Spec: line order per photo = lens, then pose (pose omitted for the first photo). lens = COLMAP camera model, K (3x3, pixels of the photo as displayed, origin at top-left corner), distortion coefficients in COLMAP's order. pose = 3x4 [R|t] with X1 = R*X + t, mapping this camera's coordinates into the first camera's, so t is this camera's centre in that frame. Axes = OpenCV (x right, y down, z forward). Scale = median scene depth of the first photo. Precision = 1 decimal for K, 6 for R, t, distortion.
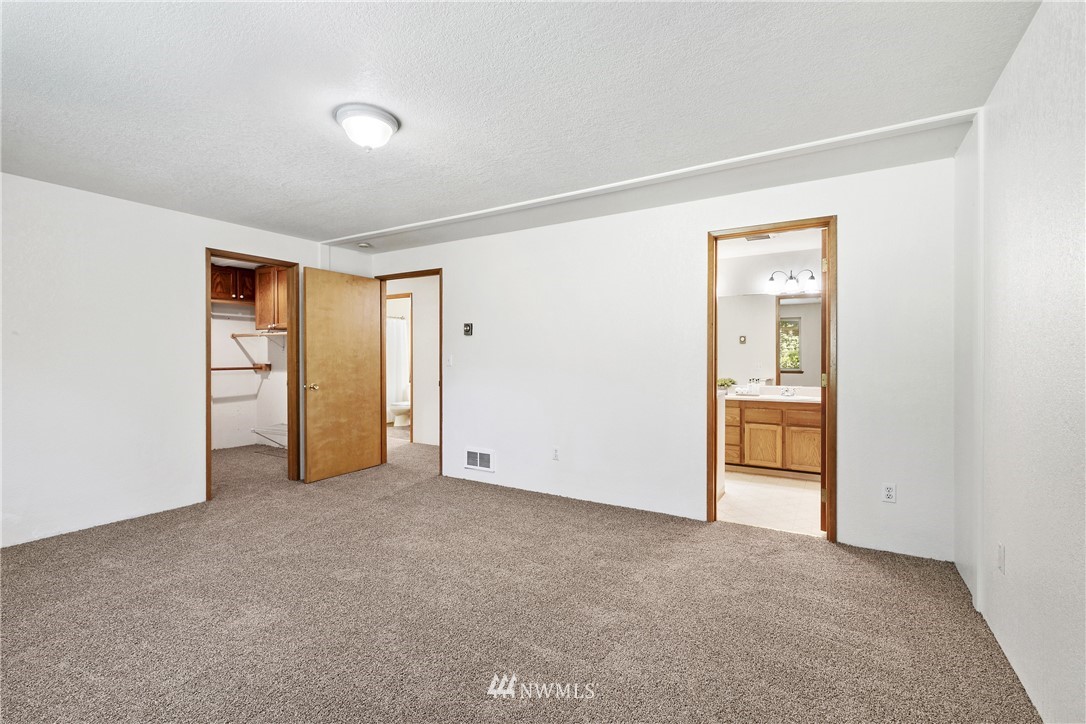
lens RADIAL K [[483.7, 0, 546.3], [0, 483.7, 359.4], [0, 0, 1]] dist [0.003378, 0.000067]
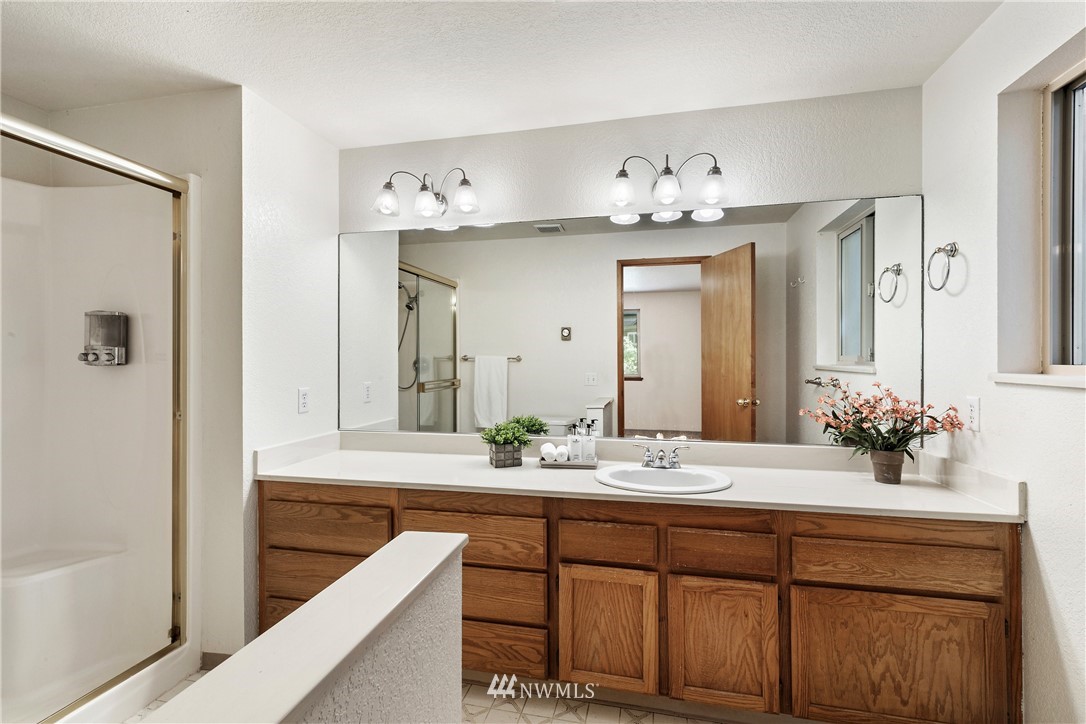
lens RADIAL K [[483.7, 0, 542.9], [0, 483.7, 358.5], [0, 0, 1]] dist [0.003378, 0.000067]
pose [[0.950094, -0.004990, 0.311923, 0.293053], [0.005876, 0.999981, -0.001901, -0.014654], [-0.311907, 0.003639, 0.950106, 0.676189]]
